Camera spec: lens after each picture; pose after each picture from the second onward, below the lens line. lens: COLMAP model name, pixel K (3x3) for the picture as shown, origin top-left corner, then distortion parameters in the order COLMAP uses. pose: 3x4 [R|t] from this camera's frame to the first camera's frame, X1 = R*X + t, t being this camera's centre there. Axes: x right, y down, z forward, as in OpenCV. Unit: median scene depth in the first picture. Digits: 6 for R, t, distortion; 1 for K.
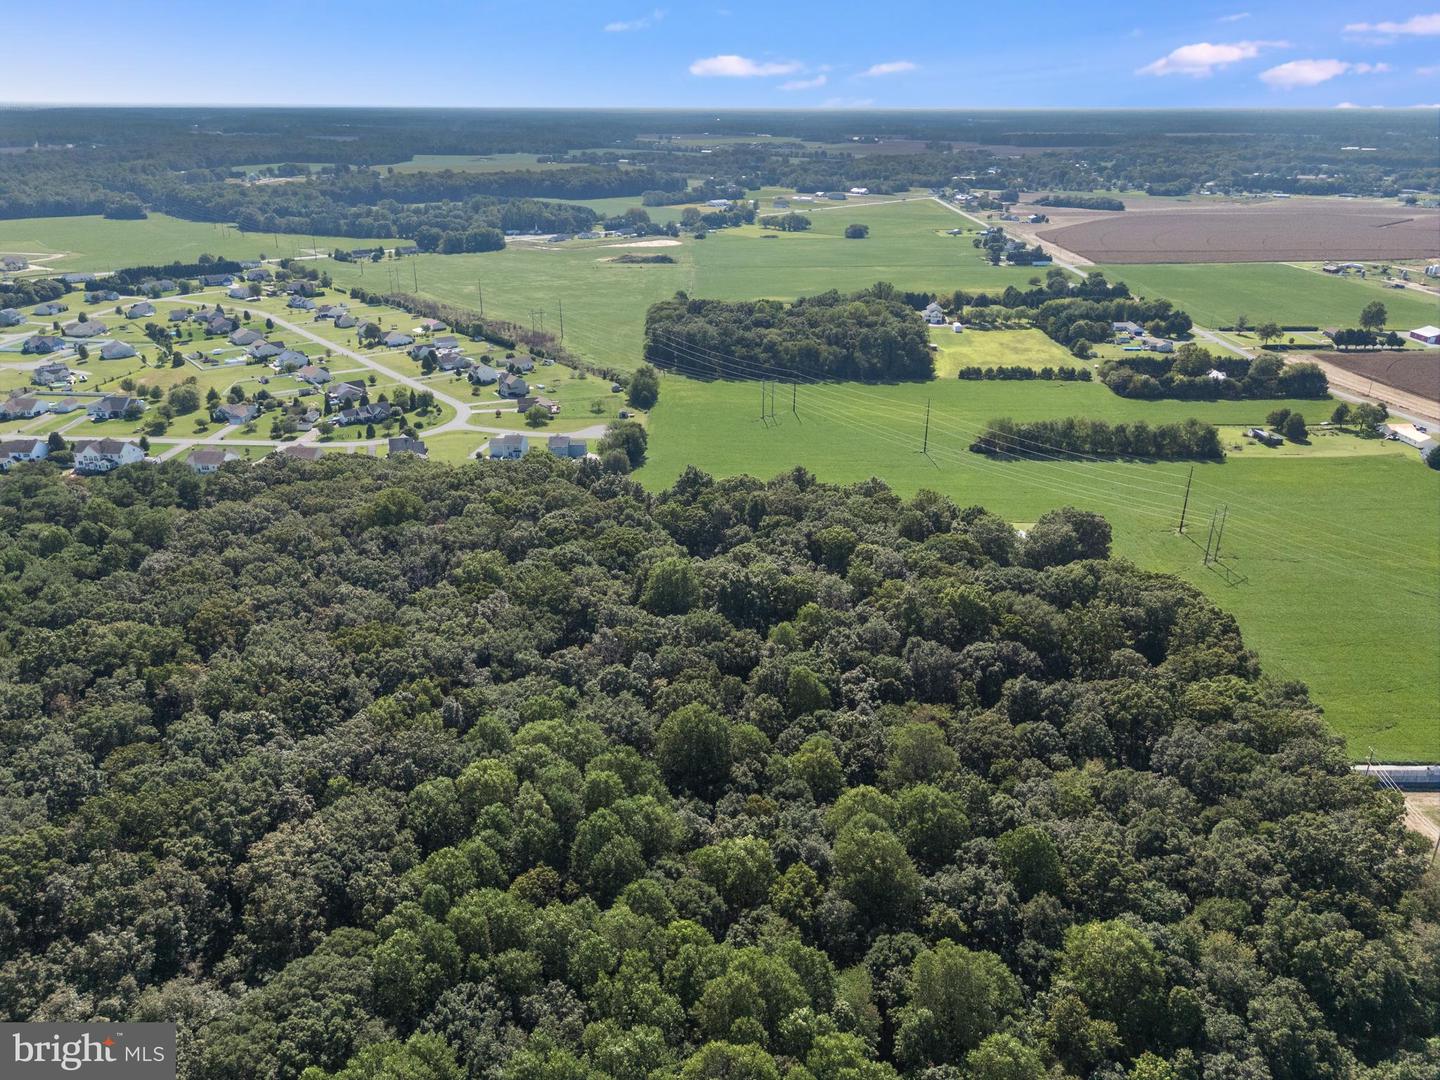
lens RADIAL K [[1002.3, 0, 719.8], [0, 1002.3, 541.9], [0, 0, 1]] dist [-0.028934, -0.010258]
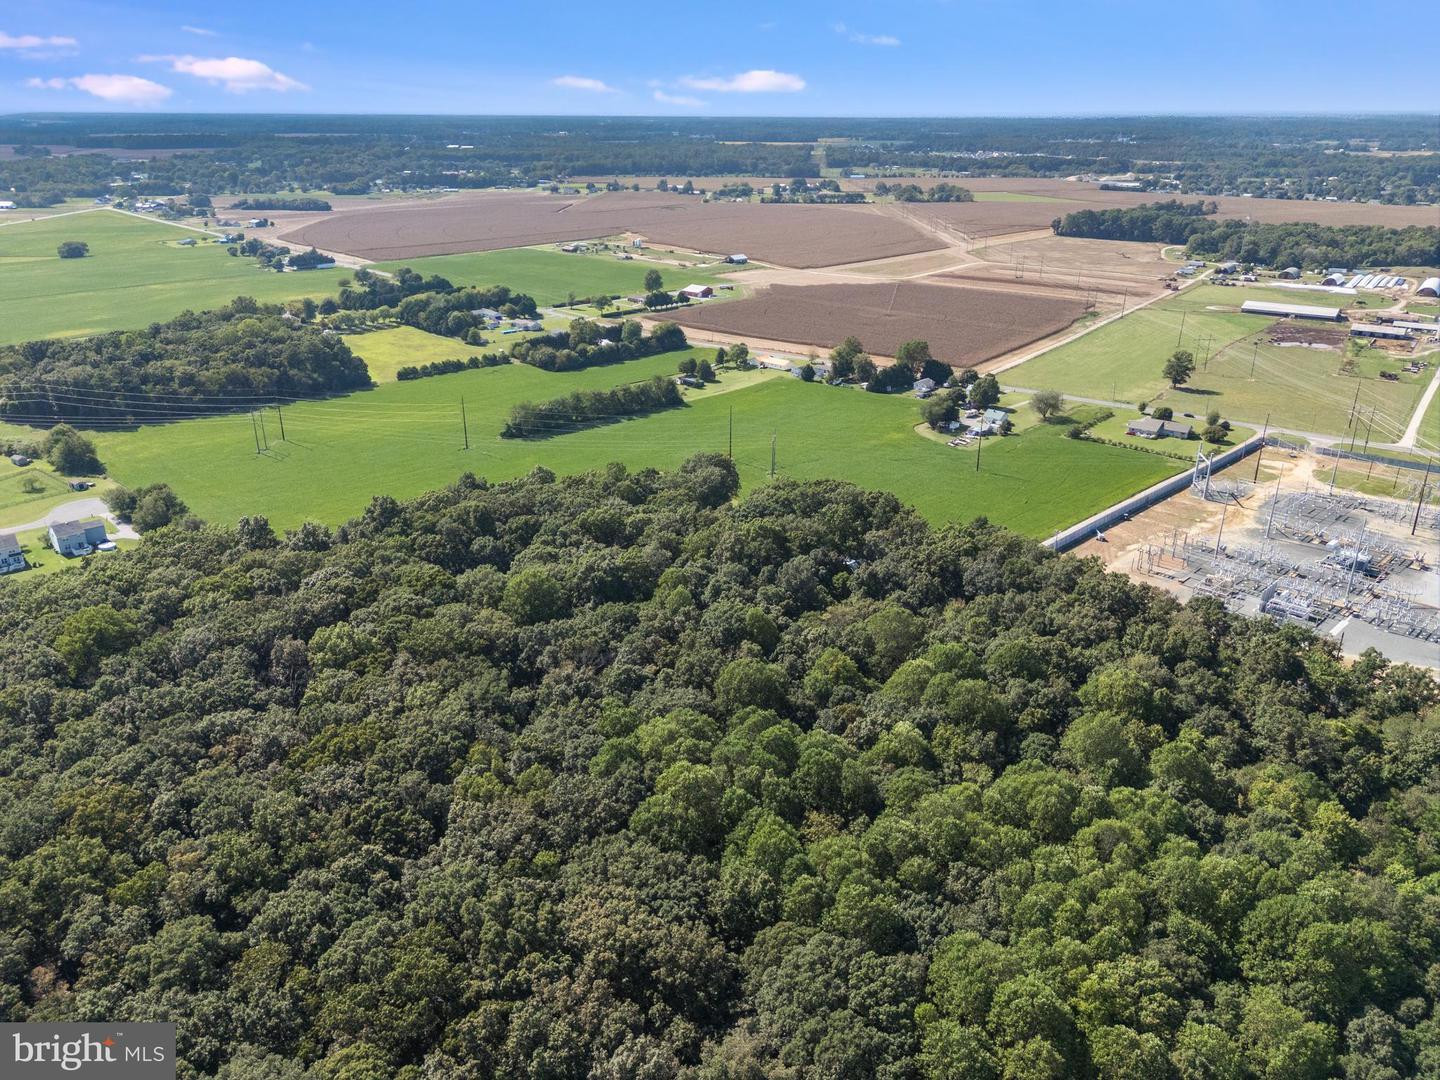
lens RADIAL K [[1002.3, 0, 720.1], [0, 1002.3, 538.8], [0, 0, 1]] dist [-0.028934, -0.010258]
pose [[0.685610, -0.258083, 0.680685, -0.242796], [0.260089, 0.960173, 0.102081, -0.026735], [-0.679921, 0.107051, 0.725429, 0.065153]]
